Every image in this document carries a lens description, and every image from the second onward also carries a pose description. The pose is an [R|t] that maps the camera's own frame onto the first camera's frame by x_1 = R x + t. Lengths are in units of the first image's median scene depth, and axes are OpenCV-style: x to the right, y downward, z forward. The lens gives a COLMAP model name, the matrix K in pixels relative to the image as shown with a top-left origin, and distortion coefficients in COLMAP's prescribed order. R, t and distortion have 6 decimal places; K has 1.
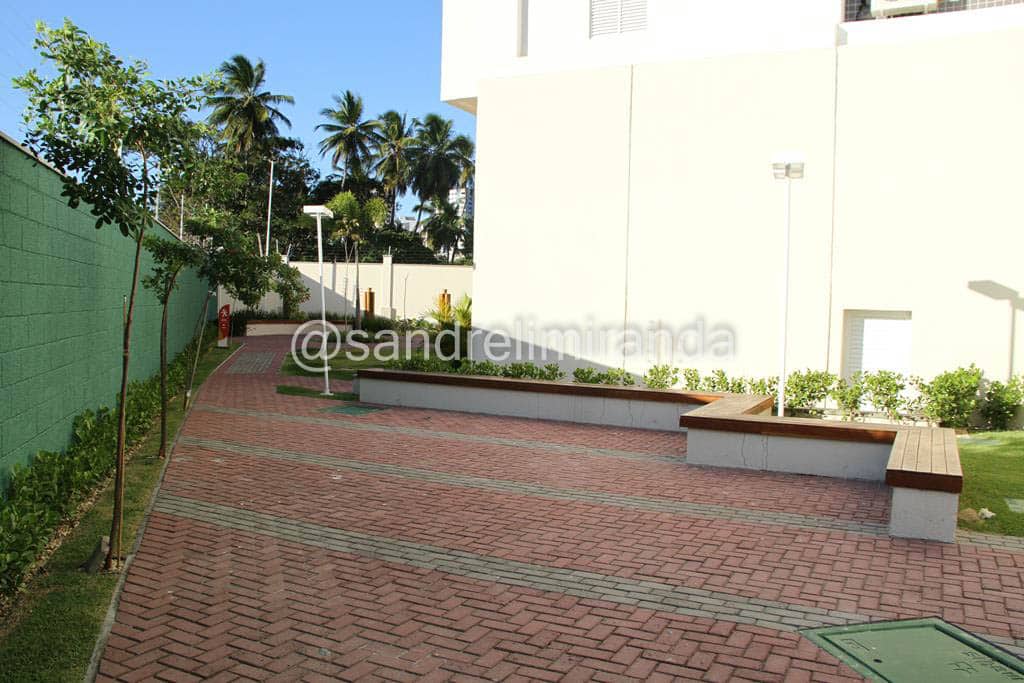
lens RADIAL K [[843.2, 0, 512.0], [0, 843.2, 341.5], [0, 0, 1]] dist [-0.168981, 0.103492]
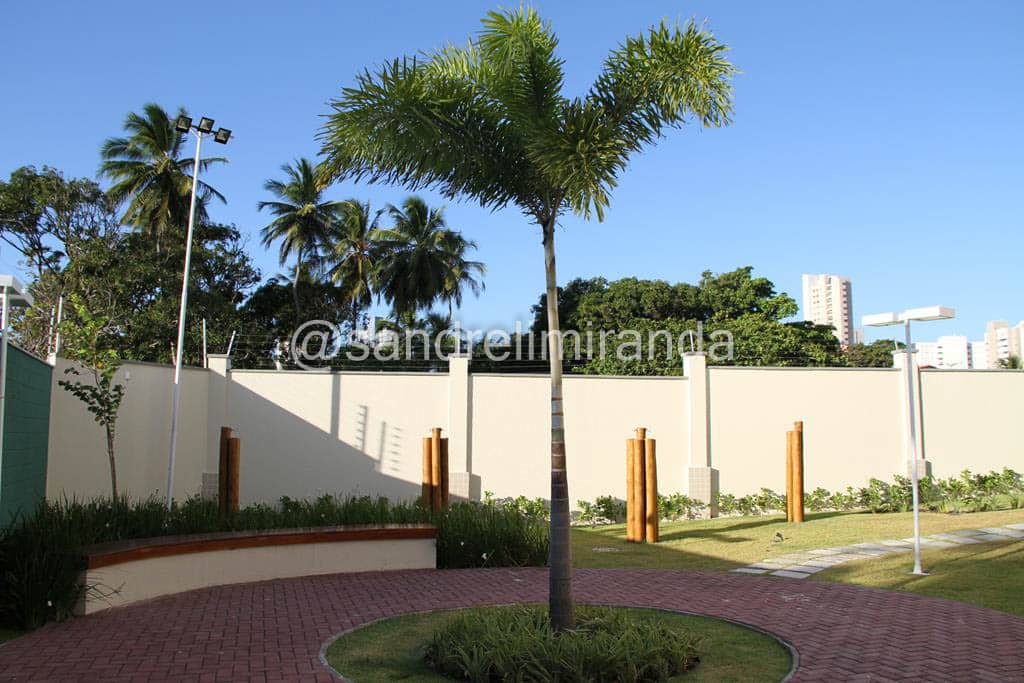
lens RADIAL K [[906.2, 0, 512.0], [0, 906.2, 341.5], [0, 0, 1]] dist [-0.197567, 0.306271]
pose [[0.997738, -0.008821, 0.066641, -0.068109], [0.019240, 0.987352, -0.157372, -0.014986], [-0.064410, 0.158298, 0.985288, 0.235324]]
